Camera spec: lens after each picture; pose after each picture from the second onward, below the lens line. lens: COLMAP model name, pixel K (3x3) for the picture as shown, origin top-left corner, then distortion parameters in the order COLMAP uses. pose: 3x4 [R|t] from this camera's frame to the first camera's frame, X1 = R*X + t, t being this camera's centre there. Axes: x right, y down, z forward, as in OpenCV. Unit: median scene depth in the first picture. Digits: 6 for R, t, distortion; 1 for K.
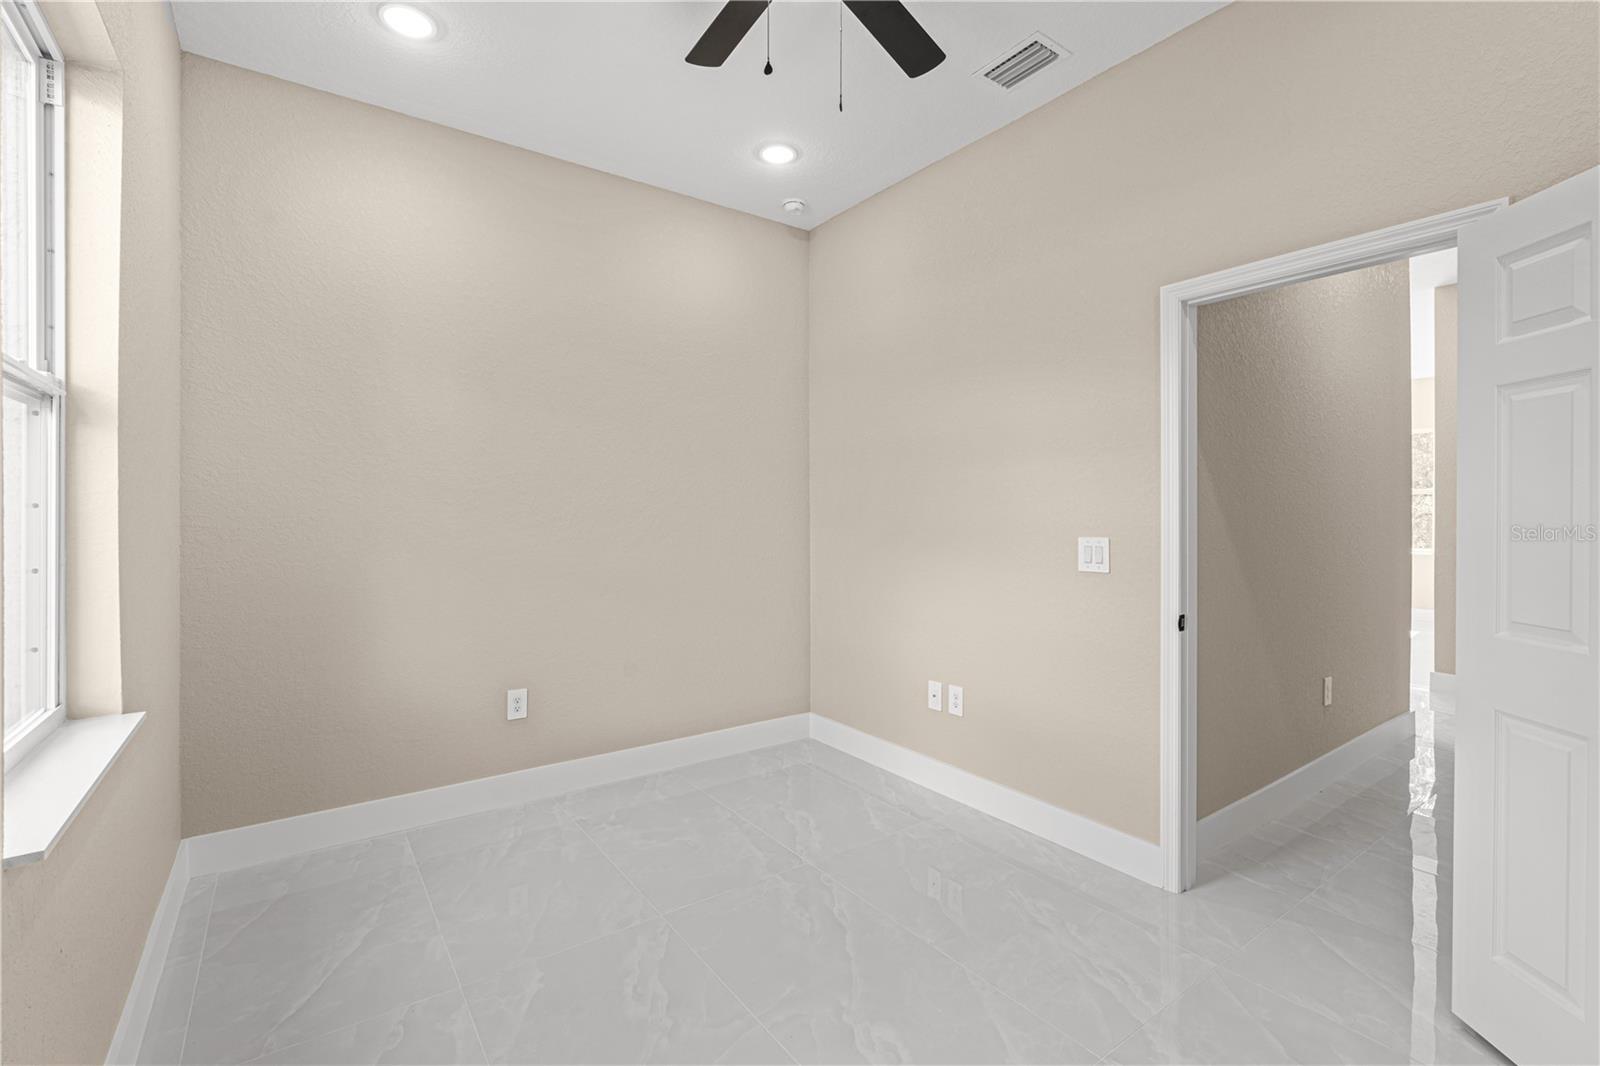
lens RADIAL K [[720.9, 0, 807.8], [0, 720.9, 525.4], [0, 0, 1]] dist [0.002229, 0.000063]
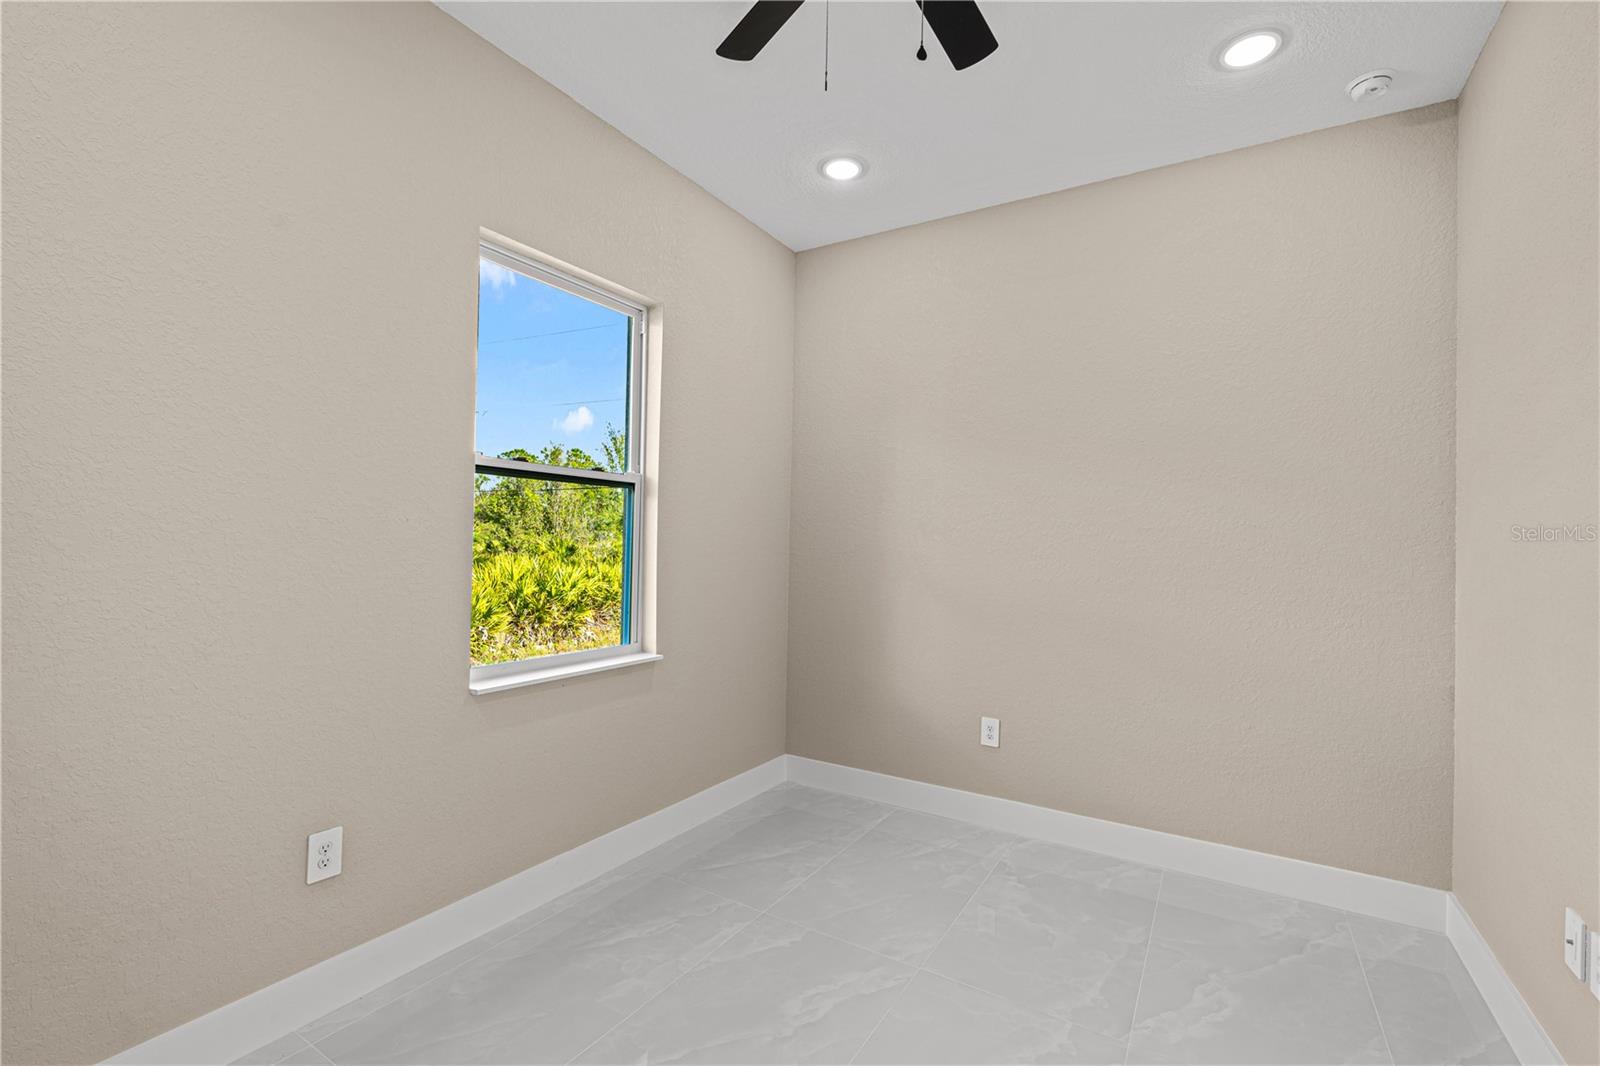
lens RADIAL K [[711.6, 0, 799.7], [0, 711.6, 546.5], [0, 0, 1]] dist [-0.000092, -0.000170]
pose [[0.374337, 0.017903, -0.927120, 0.527732], [-0.032617, 0.999449, 0.006130, -0.022750], [0.926719, 0.027945, 0.374714, 0.409767]]
